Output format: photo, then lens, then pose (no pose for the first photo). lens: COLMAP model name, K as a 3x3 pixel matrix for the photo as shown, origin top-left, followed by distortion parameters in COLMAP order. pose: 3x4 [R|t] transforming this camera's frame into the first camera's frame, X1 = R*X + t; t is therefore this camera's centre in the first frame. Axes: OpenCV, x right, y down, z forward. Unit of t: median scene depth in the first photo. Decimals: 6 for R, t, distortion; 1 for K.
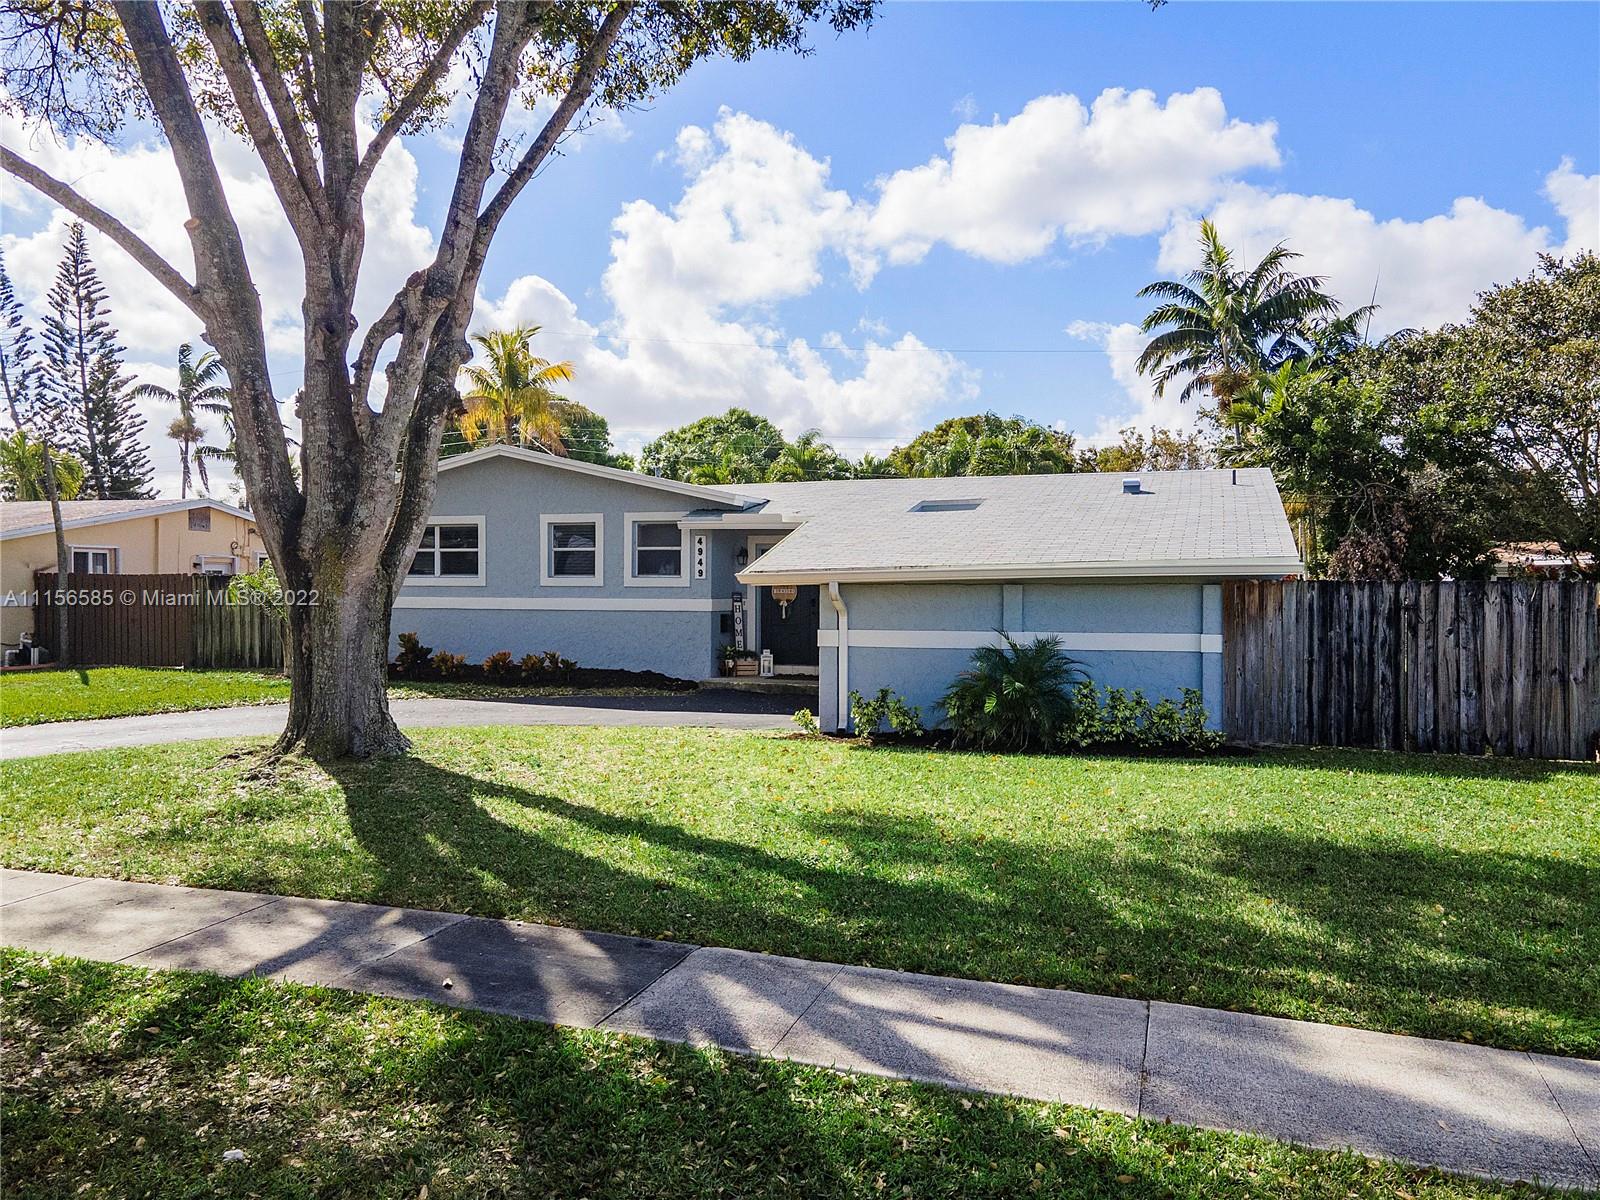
lens RADIAL K [[1175.3, 0, 800.0], [0, 1175.3, 600.0], [0, 0, 1]] dist [0.043630, -0.000569]
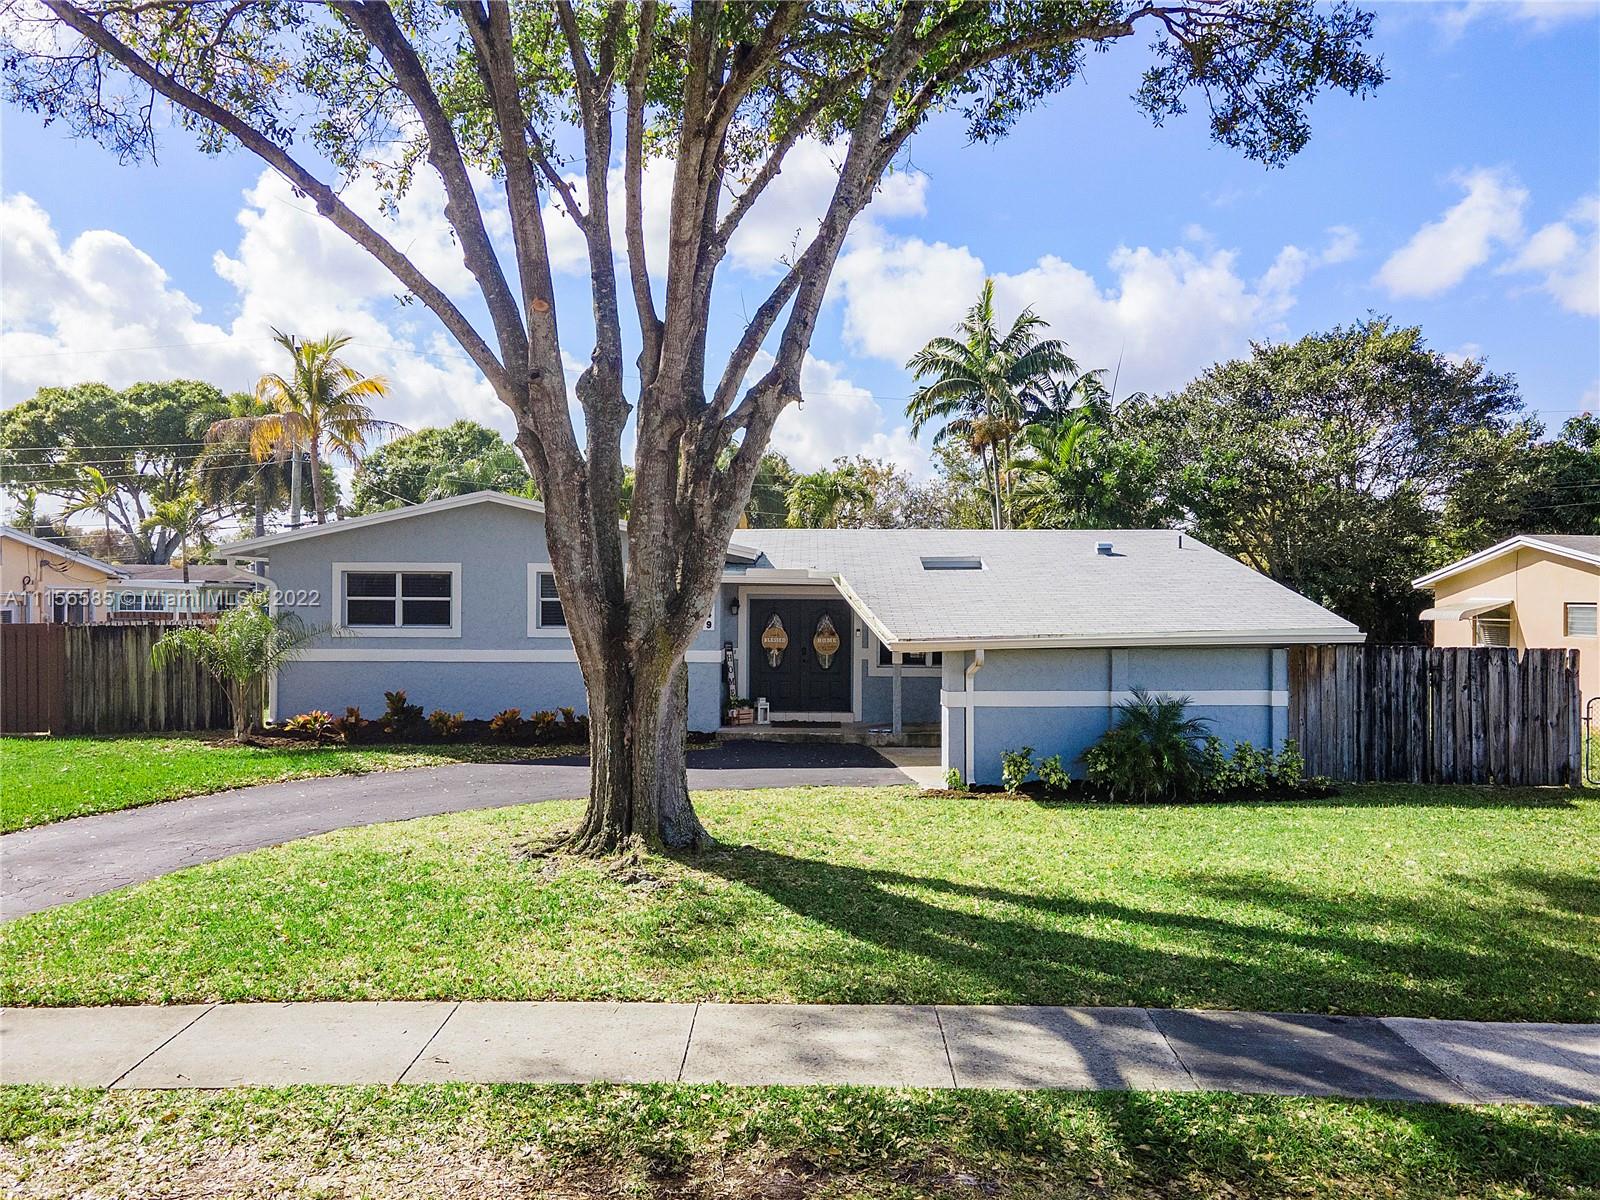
lens RADIAL K [[1175.3, 0, 800.0], [0, 1175.3, 600.0], [0, 0, 1]] dist [0.043630, -0.000569]
pose [[0.947985, -0.000923, 0.318315, -0.509778], [0.002530, 0.999986, -0.004634, -0.060487], [-0.318306, 0.005198, 0.947974, 0.025998]]
